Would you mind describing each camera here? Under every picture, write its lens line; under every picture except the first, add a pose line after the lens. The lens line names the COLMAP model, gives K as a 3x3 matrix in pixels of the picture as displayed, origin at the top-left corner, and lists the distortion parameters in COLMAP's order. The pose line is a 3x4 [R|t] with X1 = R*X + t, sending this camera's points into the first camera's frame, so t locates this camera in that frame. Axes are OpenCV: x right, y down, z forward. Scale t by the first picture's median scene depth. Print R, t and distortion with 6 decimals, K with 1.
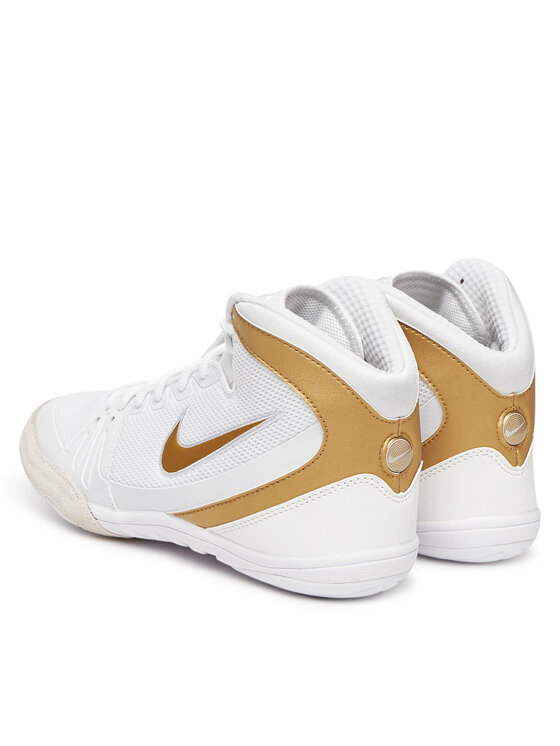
lens RADIAL K [[1235.9, 0, 280.0], [0, 1235.9, 373.0], [0, 0, 1]] dist [0.035910, 0.235802]
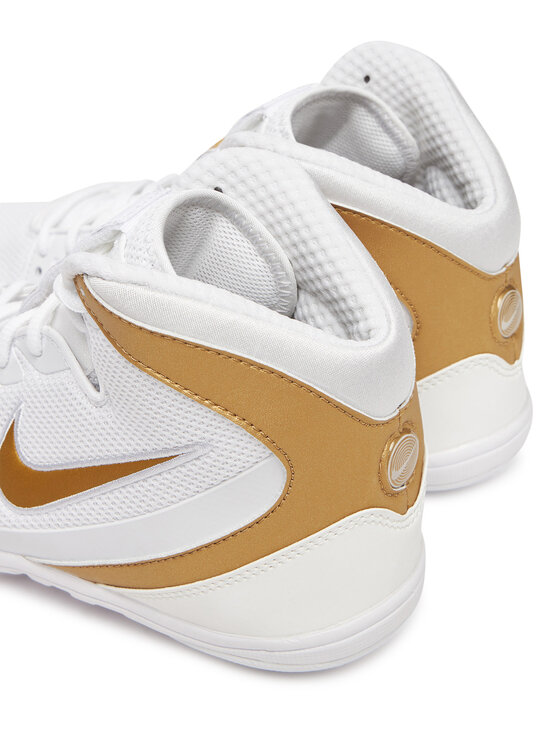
lens RADIAL K [[1235.9, 0, 280.0], [0, 1235.9, 373.0], [0, 0, 1]] dist [0.035910, 0.235802]
pose [[0.965833, -0.219419, 0.137922, -0.031320], [0.178974, 0.949591, 0.257382, -0.120071], [-0.187444, -0.223904, 0.956416, 0.375792]]
